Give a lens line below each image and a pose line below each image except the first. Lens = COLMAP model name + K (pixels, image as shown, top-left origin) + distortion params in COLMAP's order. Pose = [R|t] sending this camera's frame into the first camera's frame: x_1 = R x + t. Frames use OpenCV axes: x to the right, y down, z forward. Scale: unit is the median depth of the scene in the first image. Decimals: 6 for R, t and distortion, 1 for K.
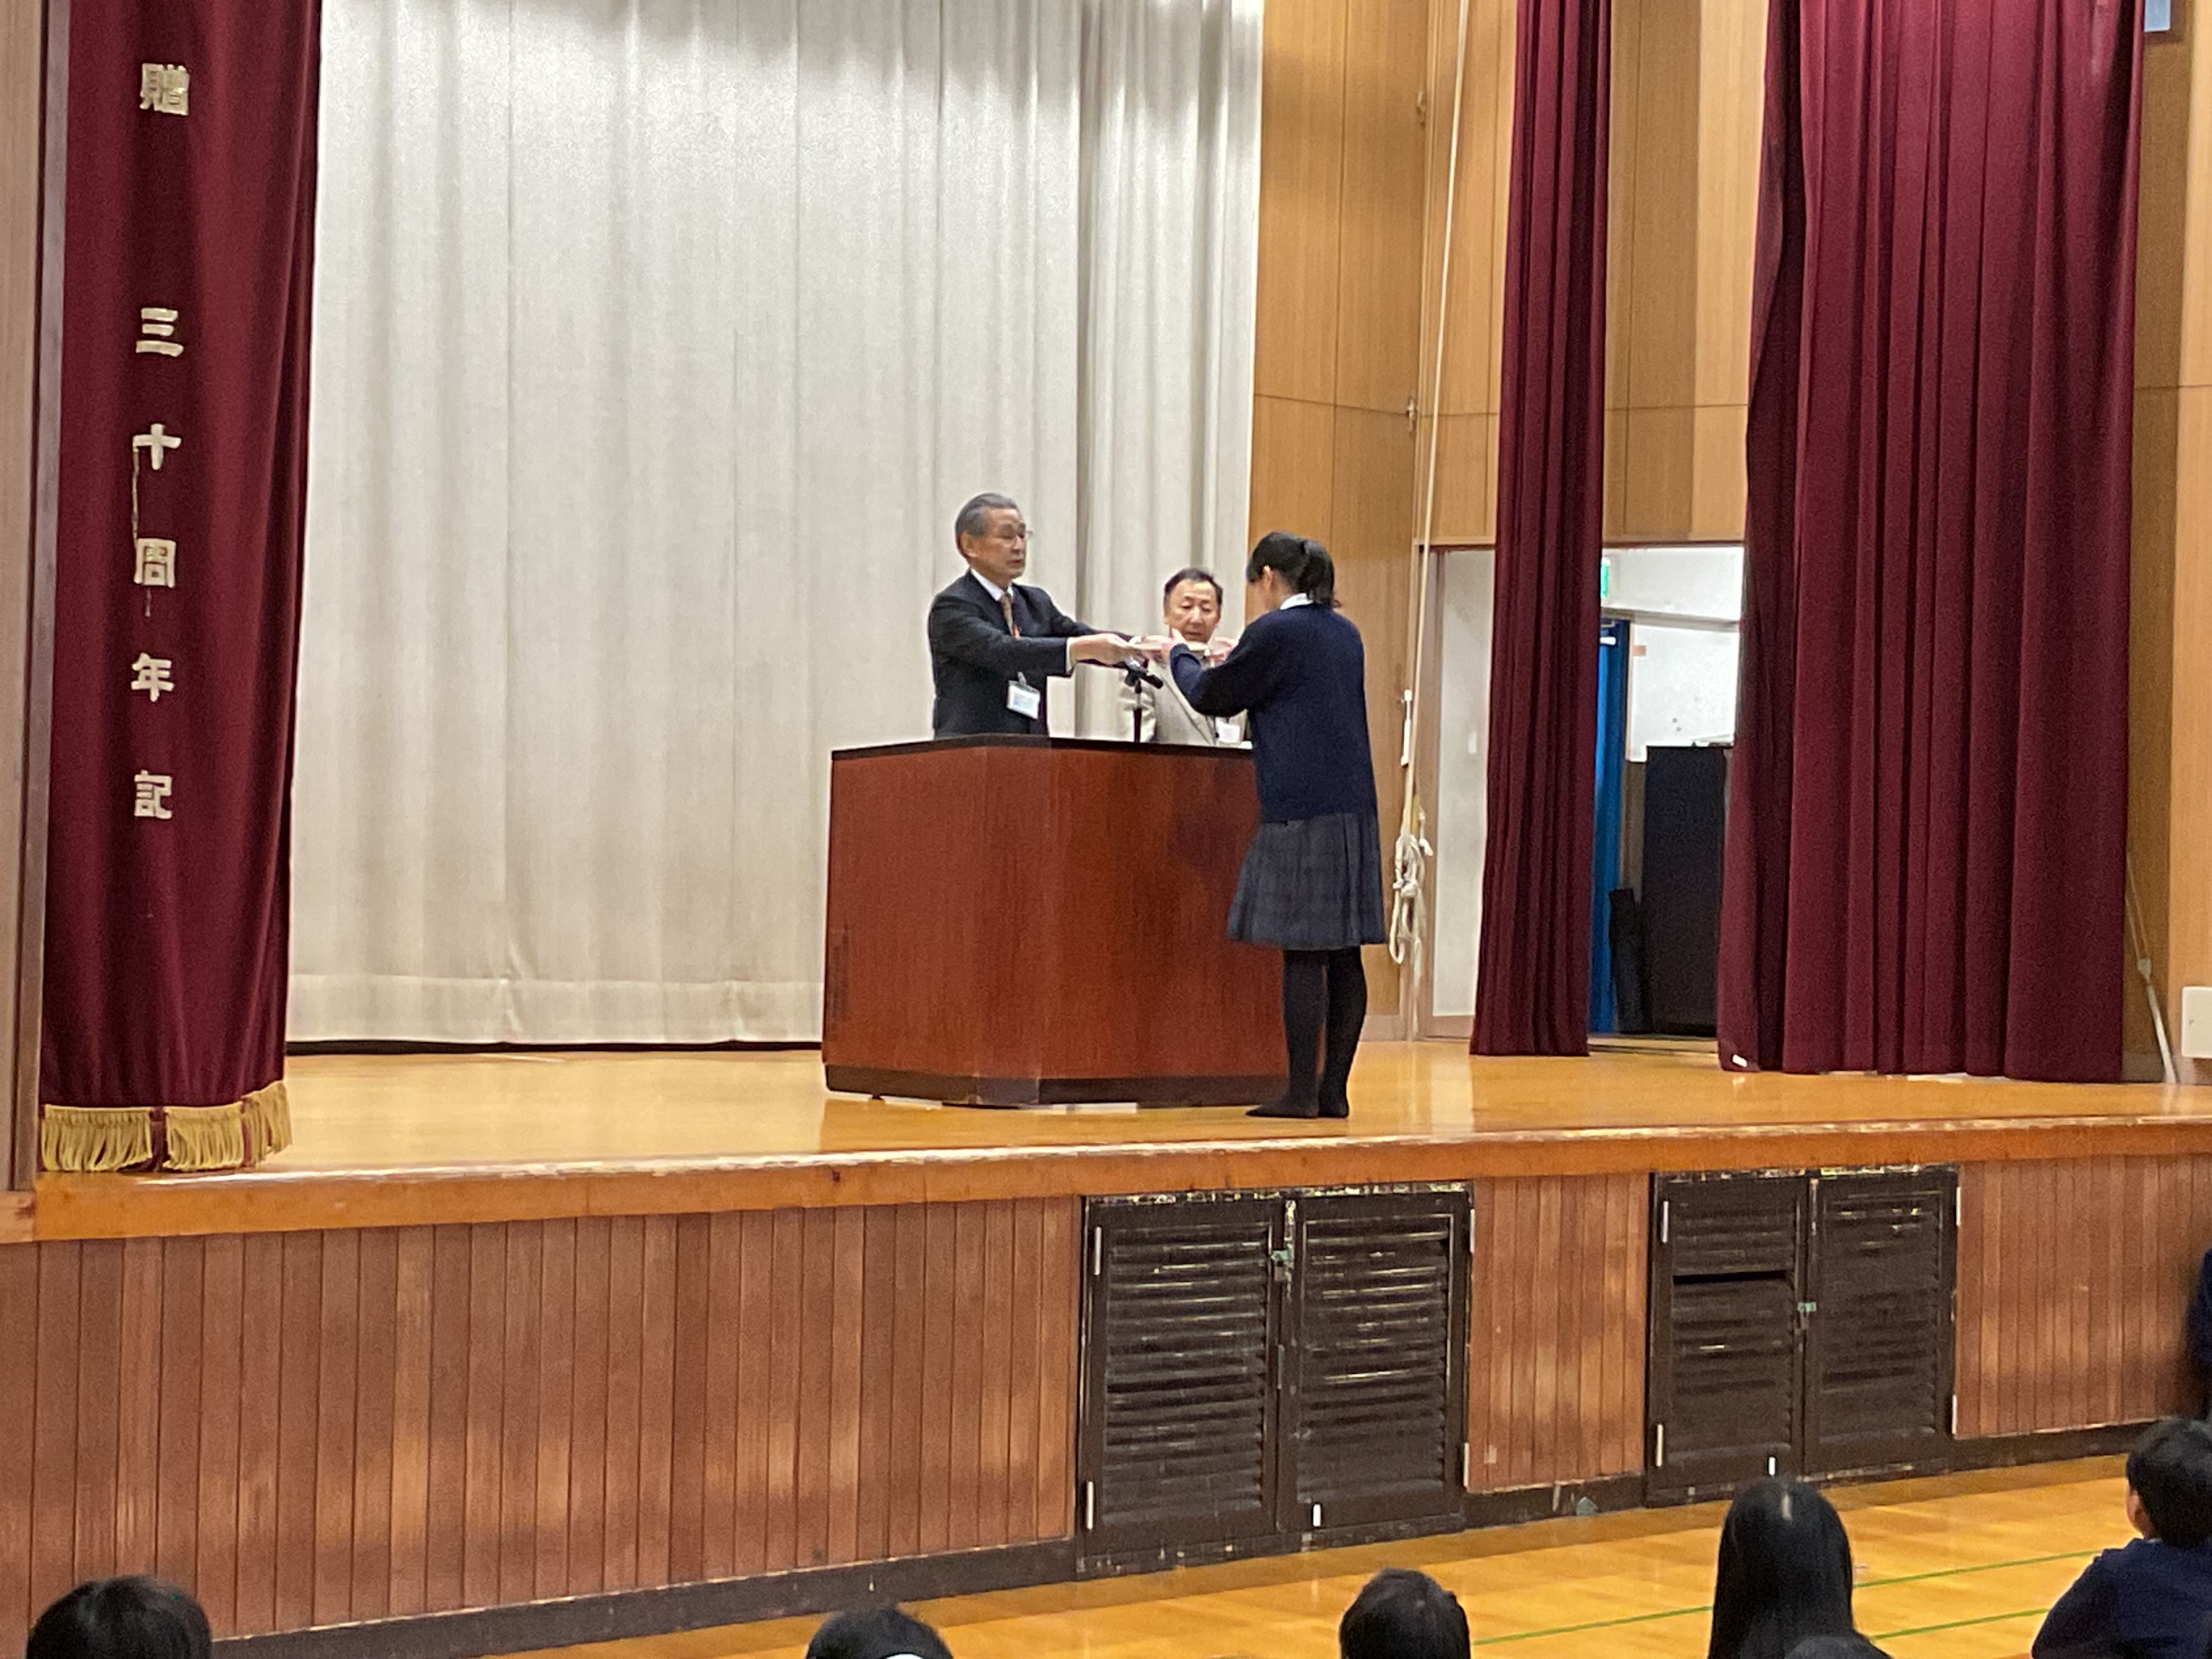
lens RADIAL K [[4438.9, 0, 1096.8], [0, 4438.9, 831.8], [0, 0, 1]] dist [0.101695, 0.118648]
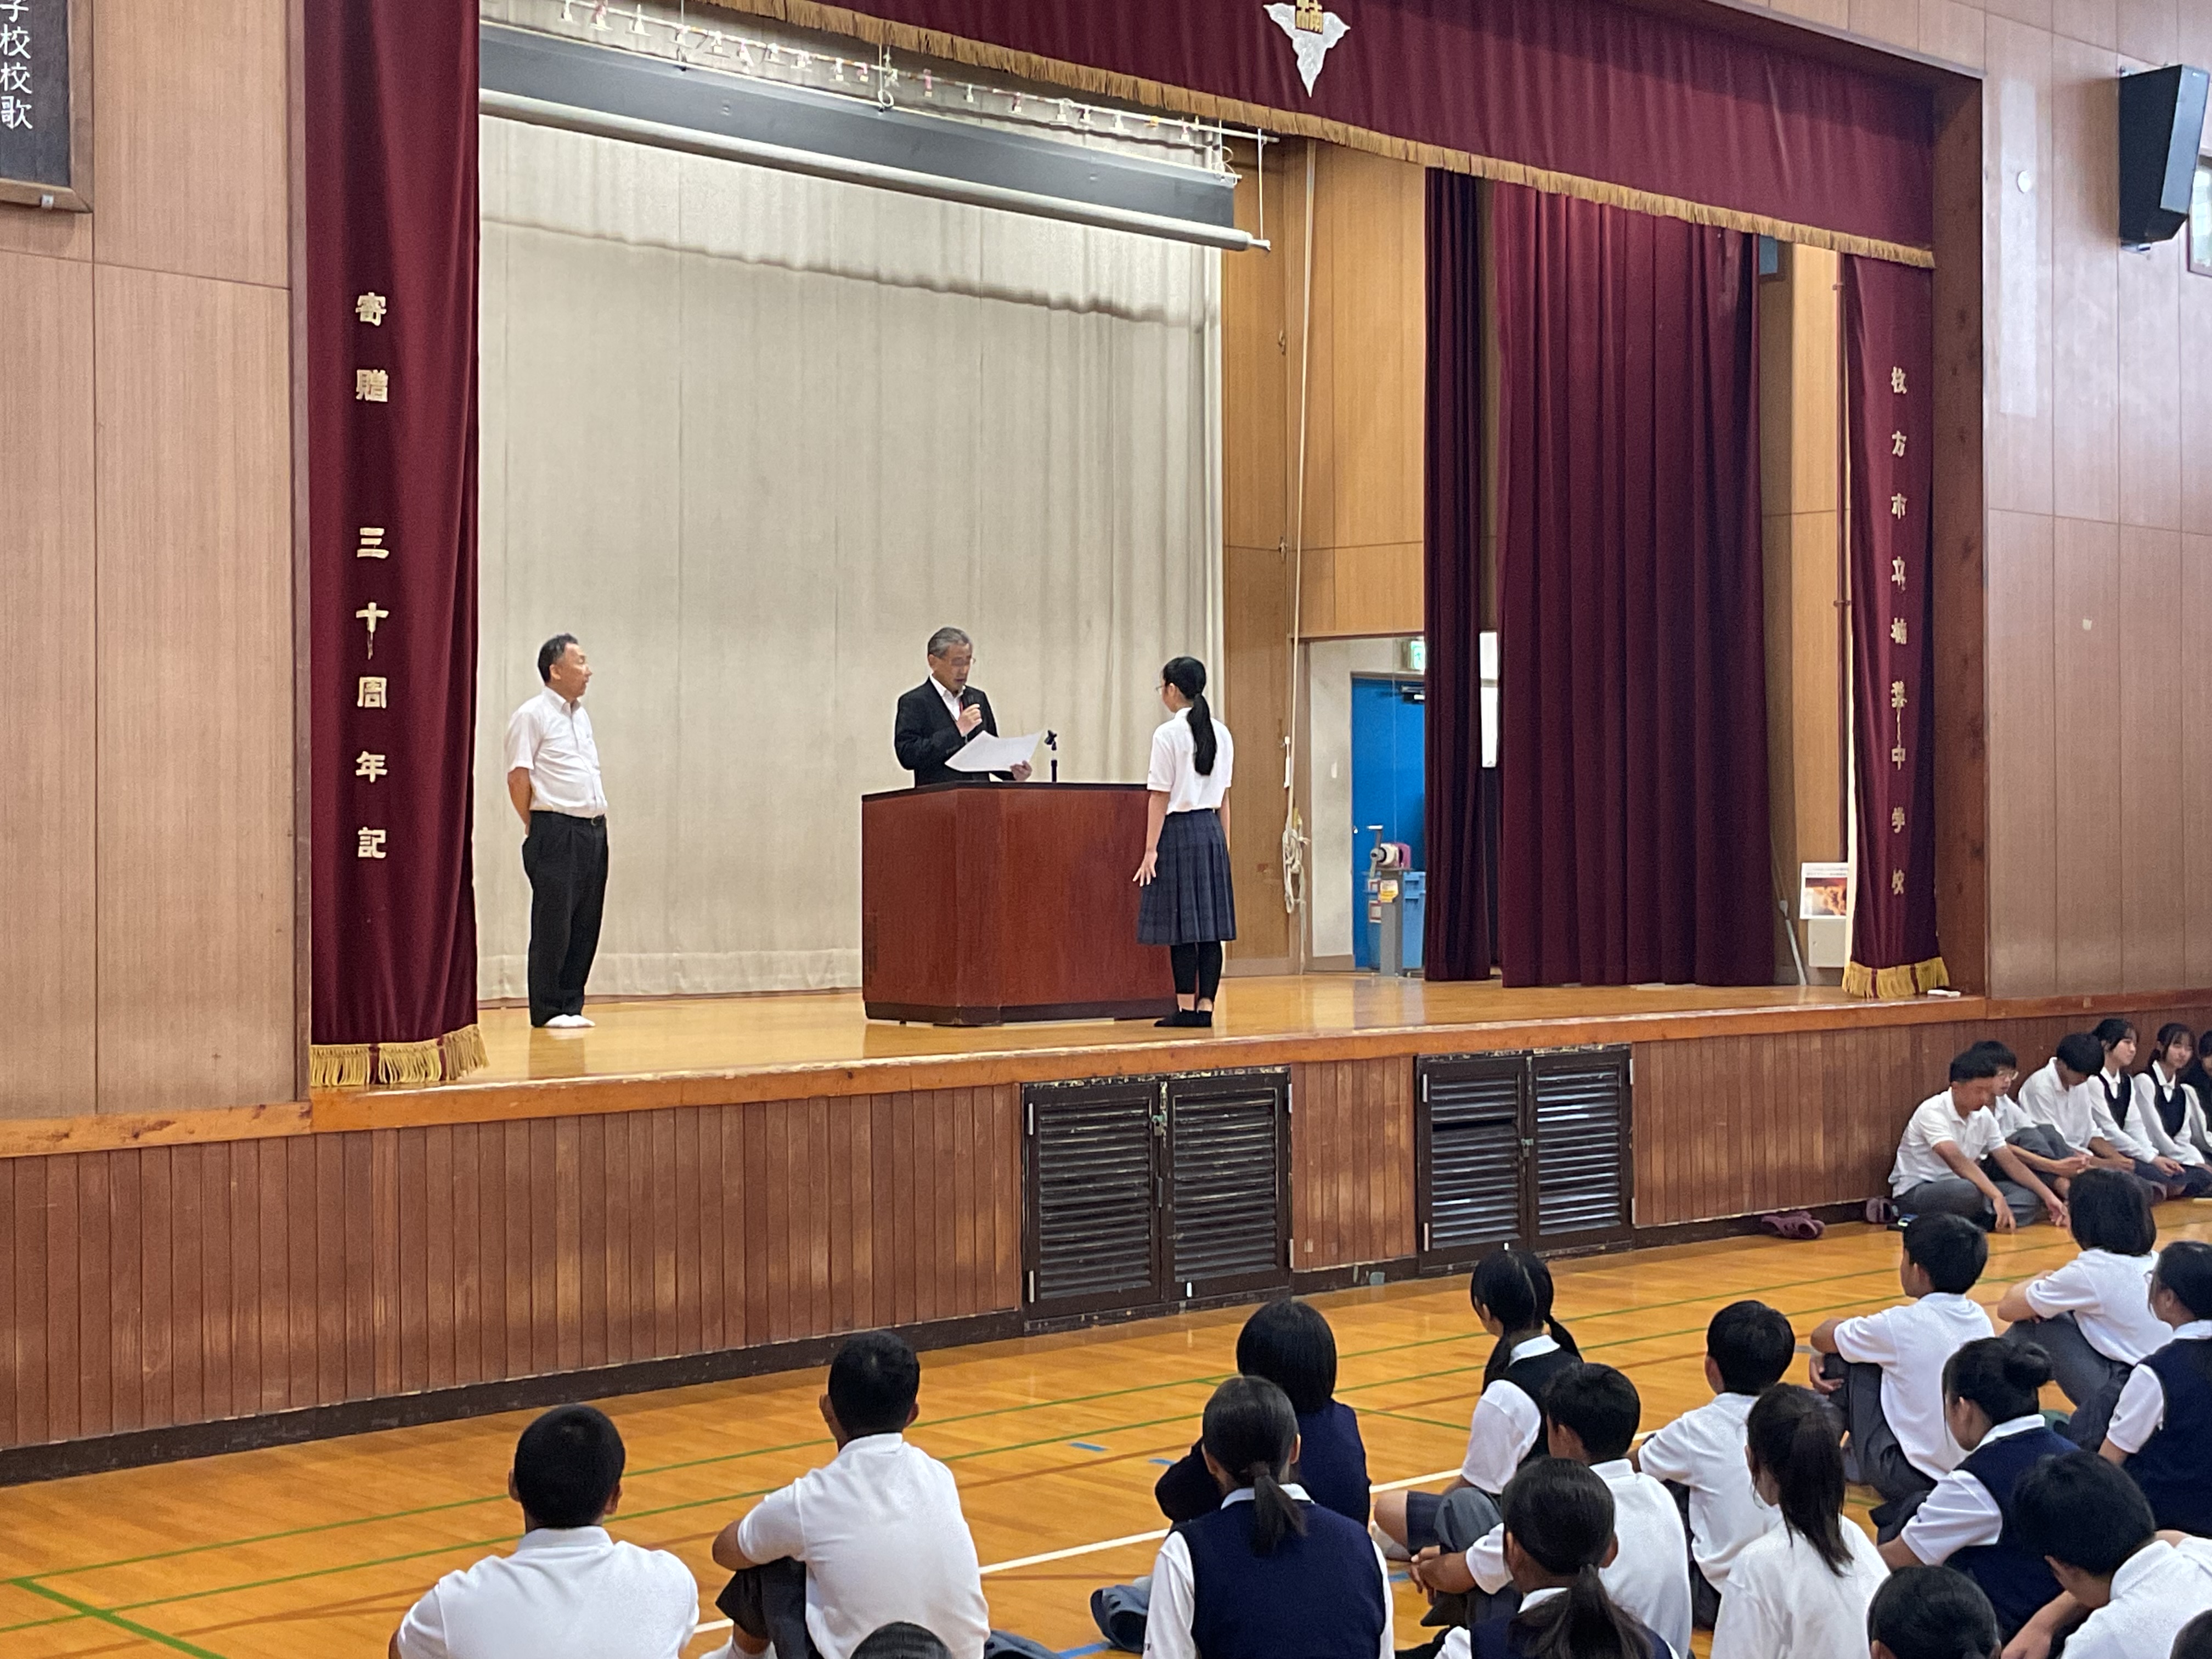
lens RADIAL K [[3121.8, 0, 1094.5], [0, 3121.8, 839.6], [0, 0, 1]] dist [0.107365, -0.067982]
pose [[0.999003, -0.035237, -0.027410, 0.050317], [0.035261, 0.999378, 0.000424, -0.000560], [0.027378, -0.001391, 0.999624, -0.061040]]
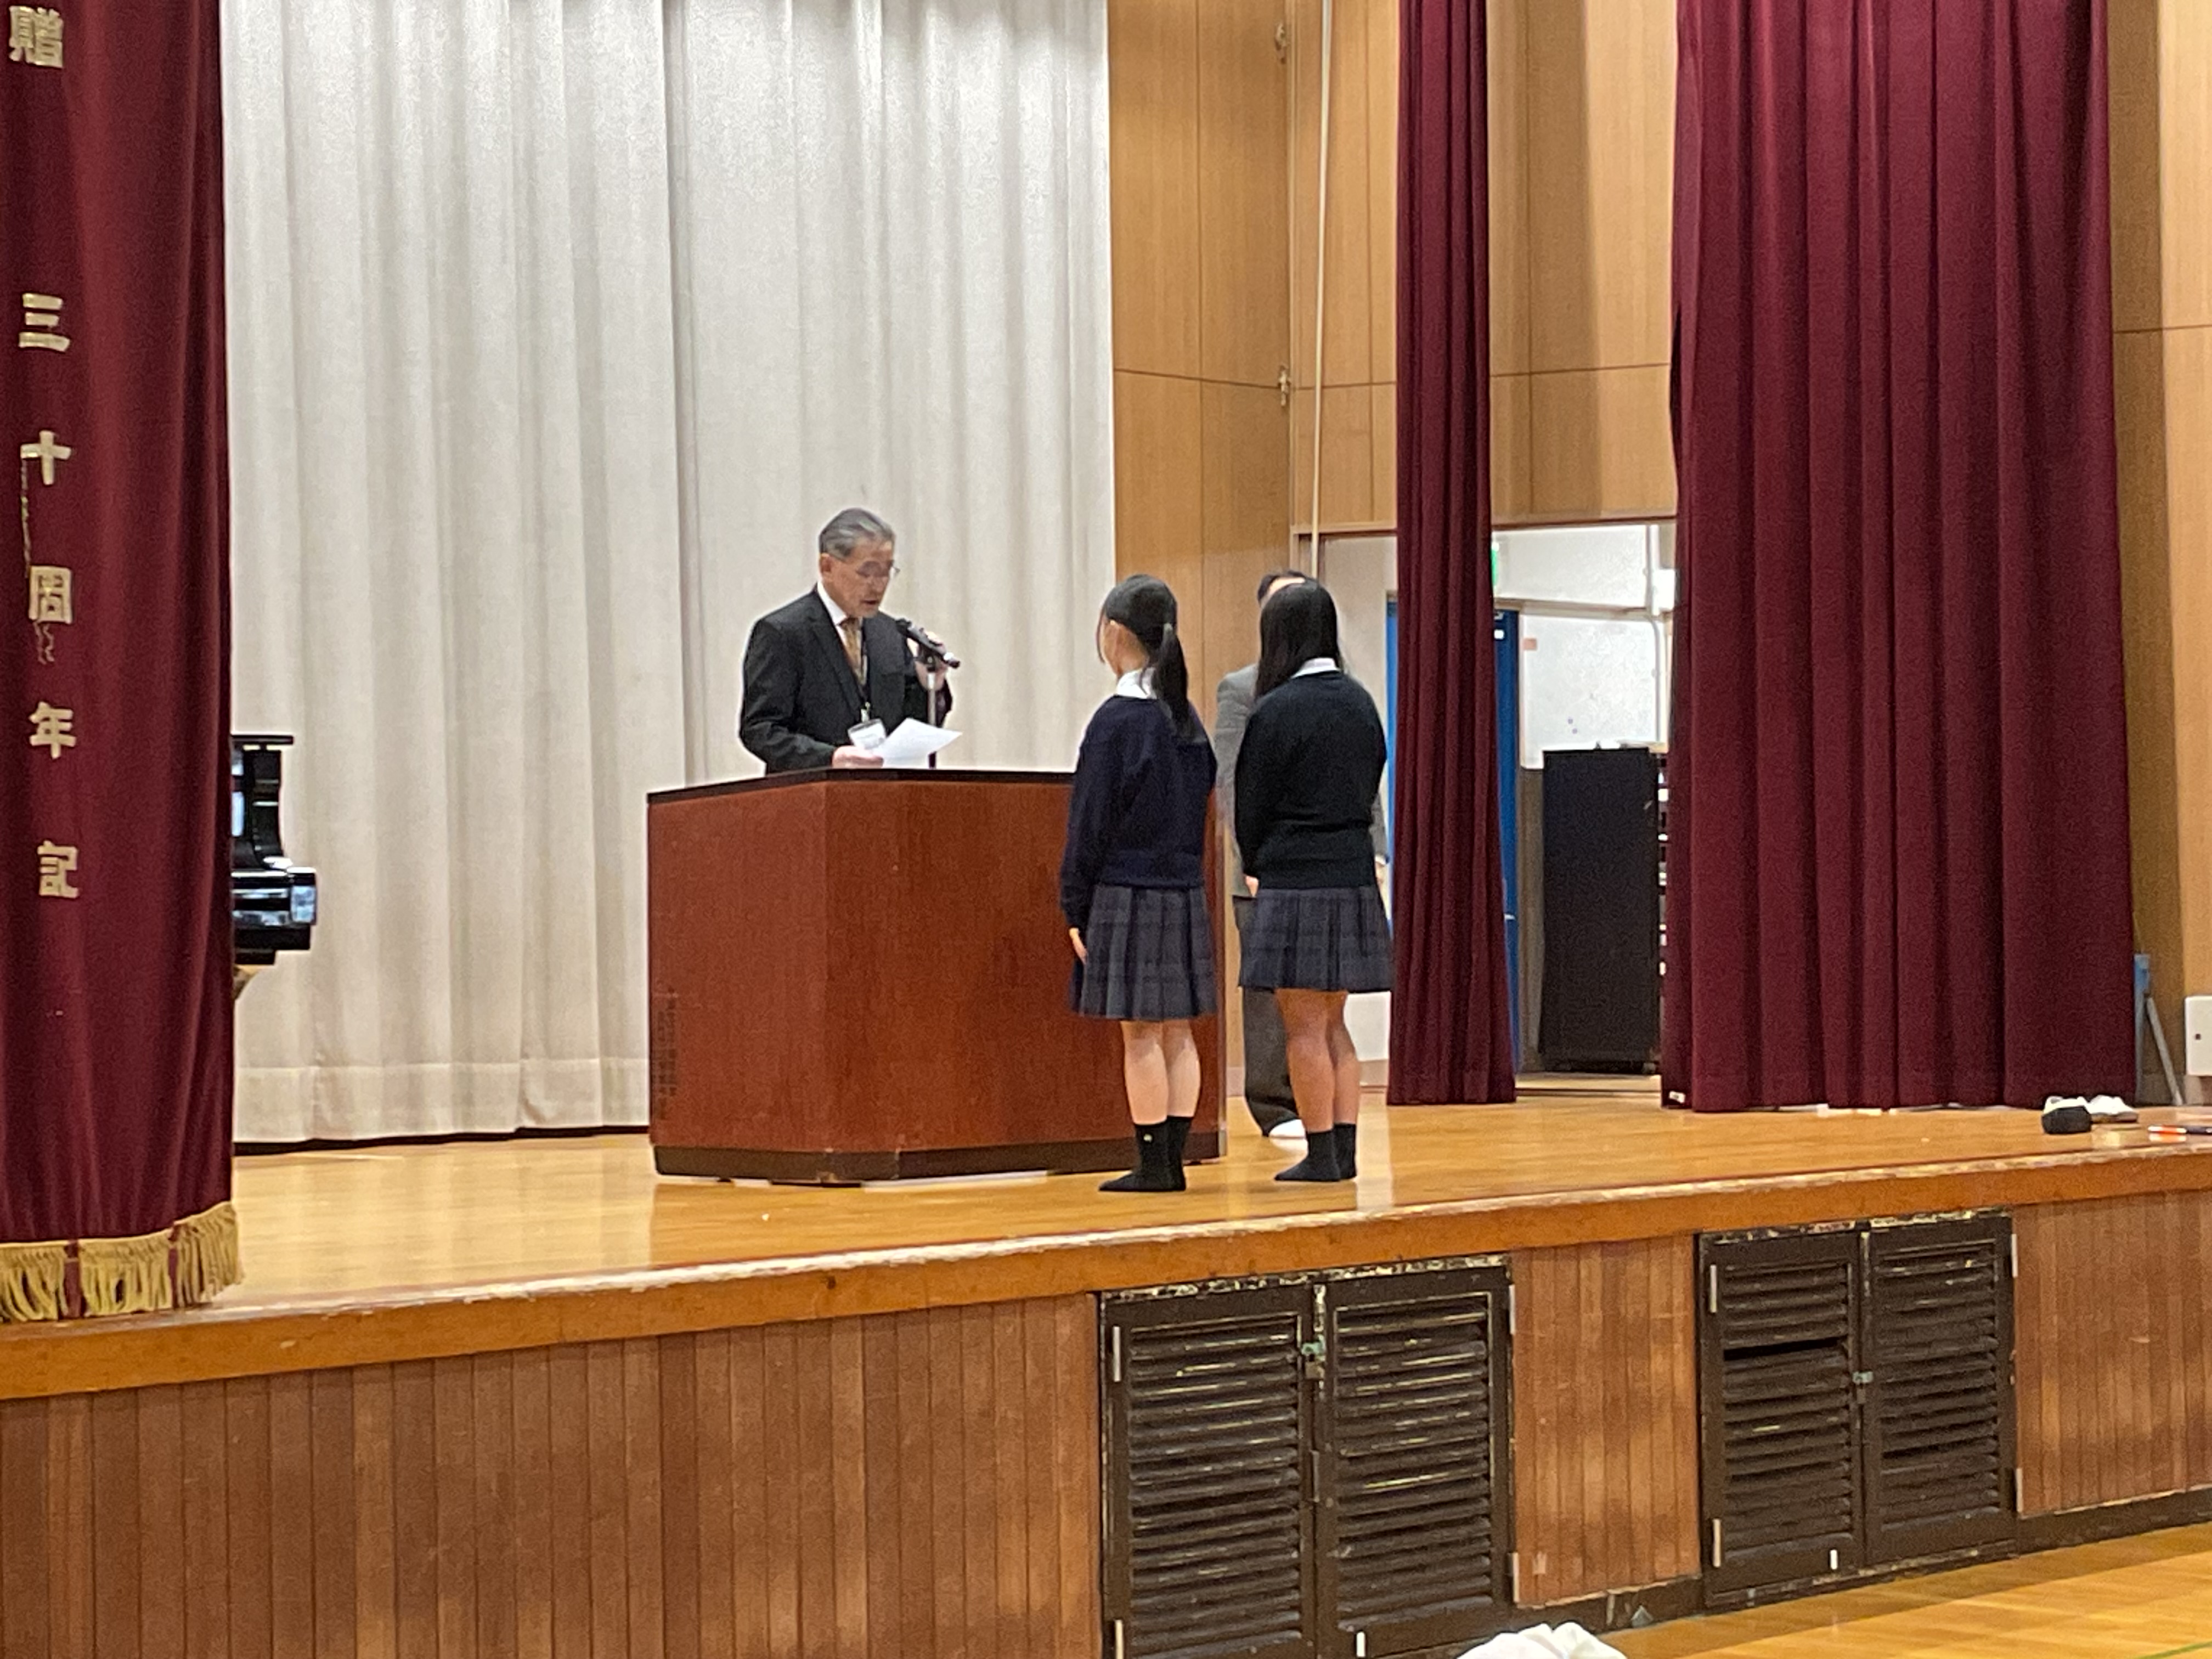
lens RADIAL K [[4895.7, 0, 1106.0], [0, 4895.7, 829.5], [0, 0, 1]] dist [0.088029, 0.381716]
pose [[0.996312, -0.037154, 0.077345, -0.066599], [0.037666, 0.999277, -0.005173, -0.002749], [-0.077097, 0.008067, 0.996991, 0.042351]]
